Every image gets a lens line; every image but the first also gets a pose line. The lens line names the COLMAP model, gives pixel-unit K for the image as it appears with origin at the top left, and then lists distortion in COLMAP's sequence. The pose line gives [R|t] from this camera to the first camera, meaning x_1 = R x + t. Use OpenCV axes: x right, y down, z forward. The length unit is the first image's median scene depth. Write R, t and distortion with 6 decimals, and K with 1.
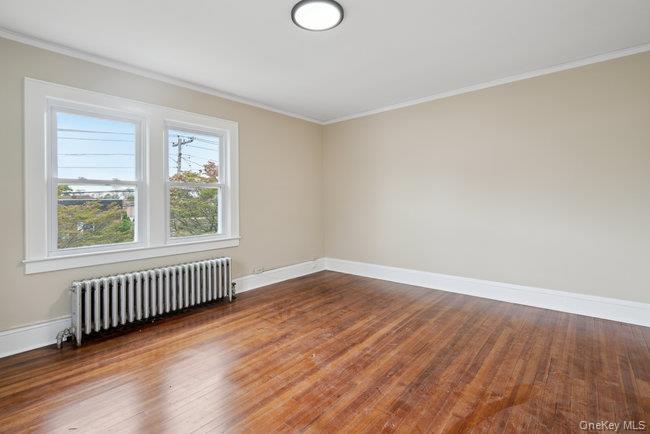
lens RADIAL K [[306.3, 0, 326.2], [0, 306.3, 204.0], [0, 0, 1]] dist [-0.000773, 0.000549]
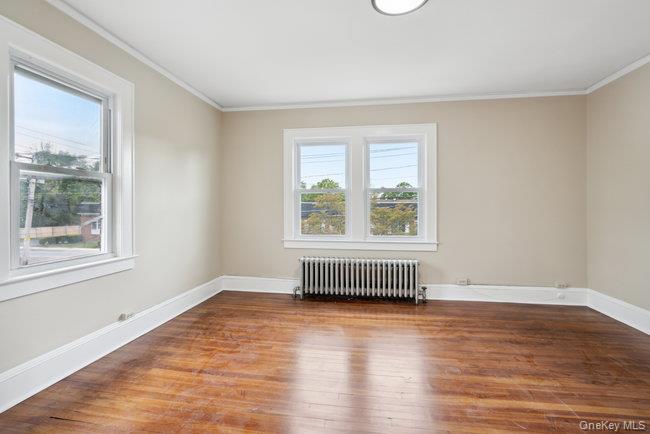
lens RADIAL K [[306.3, 0, 326.2], [0, 306.3, 204.0], [0, 0, 1]] dist [-0.000773, 0.000549]
pose [[0.528226, 0.001024, -0.849103, 0.431328], [-0.013778, 0.999878, -0.007366, 0.001931], [0.848992, 0.015590, 0.528176, 0.240145]]
